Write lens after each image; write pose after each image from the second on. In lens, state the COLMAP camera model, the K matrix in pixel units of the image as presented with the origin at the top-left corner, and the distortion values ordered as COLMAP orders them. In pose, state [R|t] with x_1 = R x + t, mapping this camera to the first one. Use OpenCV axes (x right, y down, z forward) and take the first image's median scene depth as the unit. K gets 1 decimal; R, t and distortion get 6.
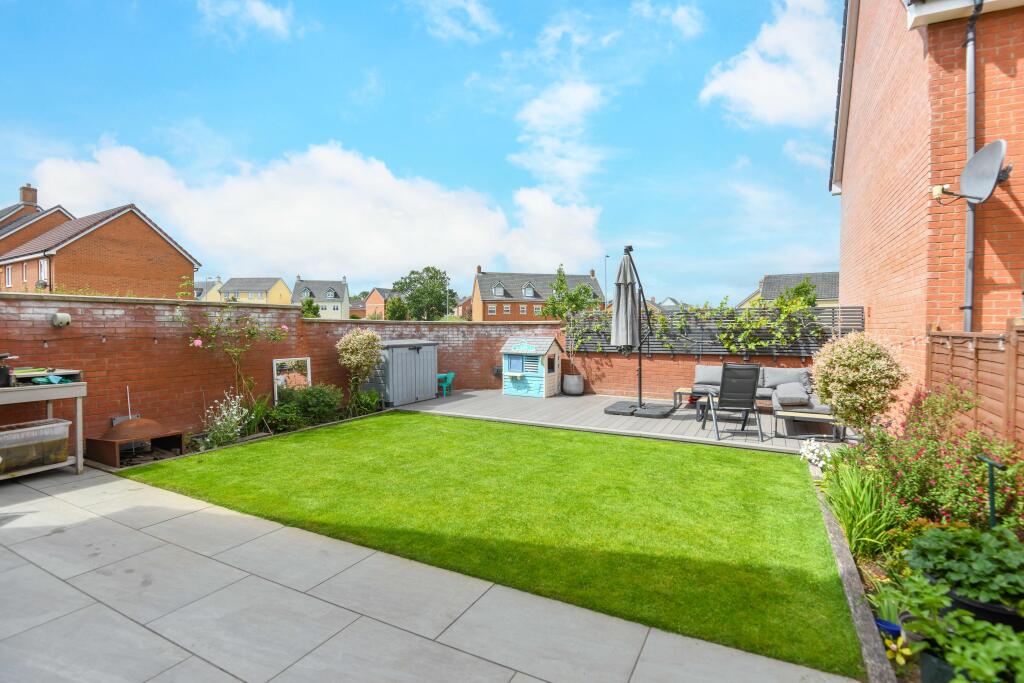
lens RADIAL K [[483.7, 0, 519.1], [0, 483.7, 343.4], [0, 0, 1]] dist [-0.019926, -0.001153]
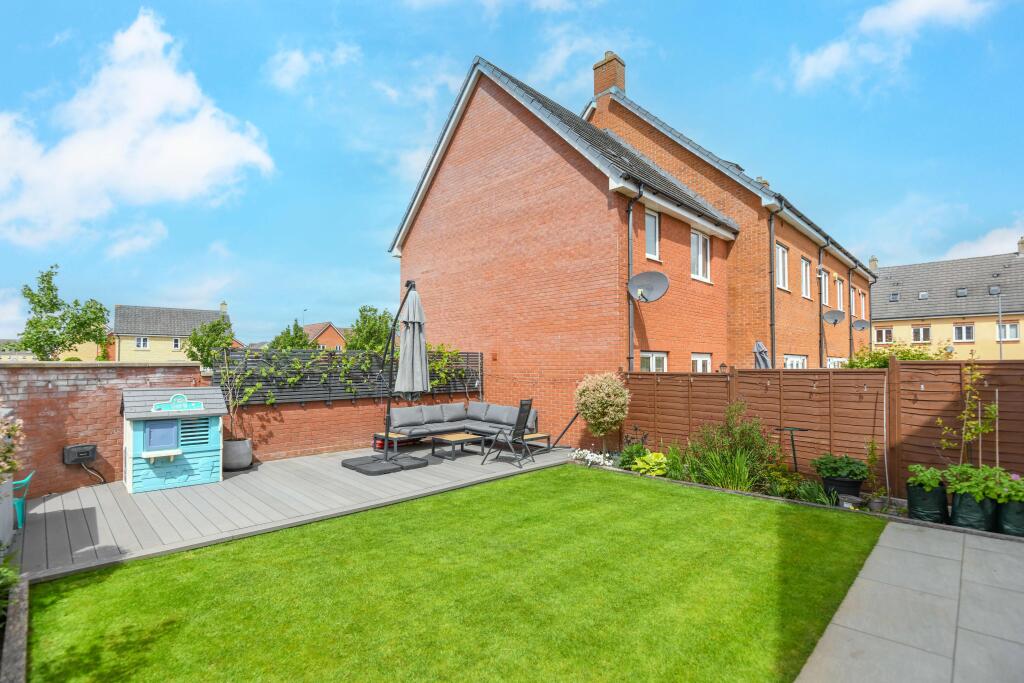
lens RADIAL K [[483.7, 0, 519.1], [0, 483.7, 343.4], [0, 0, 1]] dist [-0.019926, -0.001153]
pose [[0.294924, 0.040719, 0.954653, -0.435210], [0.034178, 0.998003, -0.053127, -0.022979], [-0.954909, 0.048297, 0.292944, 0.409407]]
